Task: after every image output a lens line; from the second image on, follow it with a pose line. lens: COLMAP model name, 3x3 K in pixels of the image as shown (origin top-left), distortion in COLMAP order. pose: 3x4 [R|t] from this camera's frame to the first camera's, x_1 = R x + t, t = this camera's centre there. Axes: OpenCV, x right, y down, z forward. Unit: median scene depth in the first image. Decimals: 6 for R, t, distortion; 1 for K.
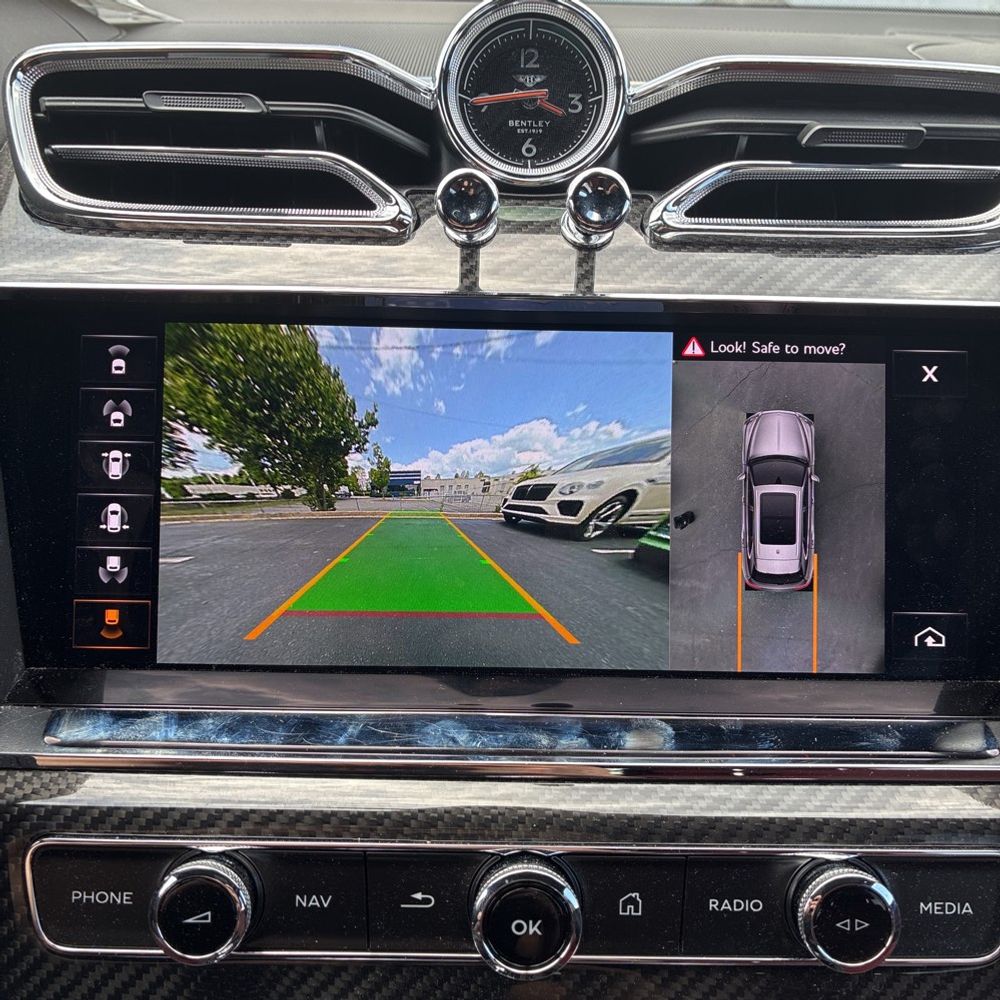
lens RADIAL K [[1027.5, 0, 500.0], [0, 1027.5, 500.0], [0, 0, 1]] dist [-0.005637, 0.051690]
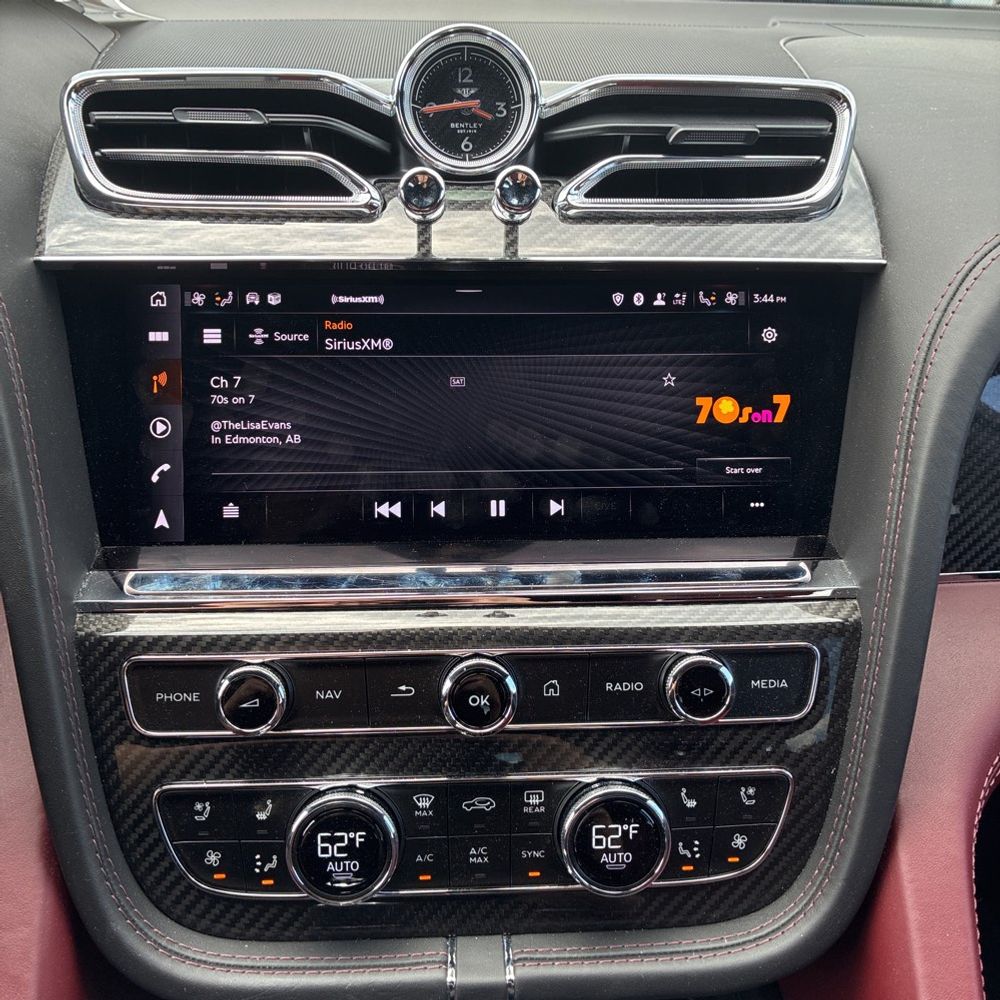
lens RADIAL K [[1027.0, 0, 494.5], [0, 1027.0, 499.3], [0, 0, 1]] dist [0.014887, 0.001835]
pose [[0.998687, -0.027800, 0.043027, -0.005779], [0.025979, 0.998767, 0.042301, 0.058833], [-0.044150, -0.041128, 0.998178, -0.359922]]
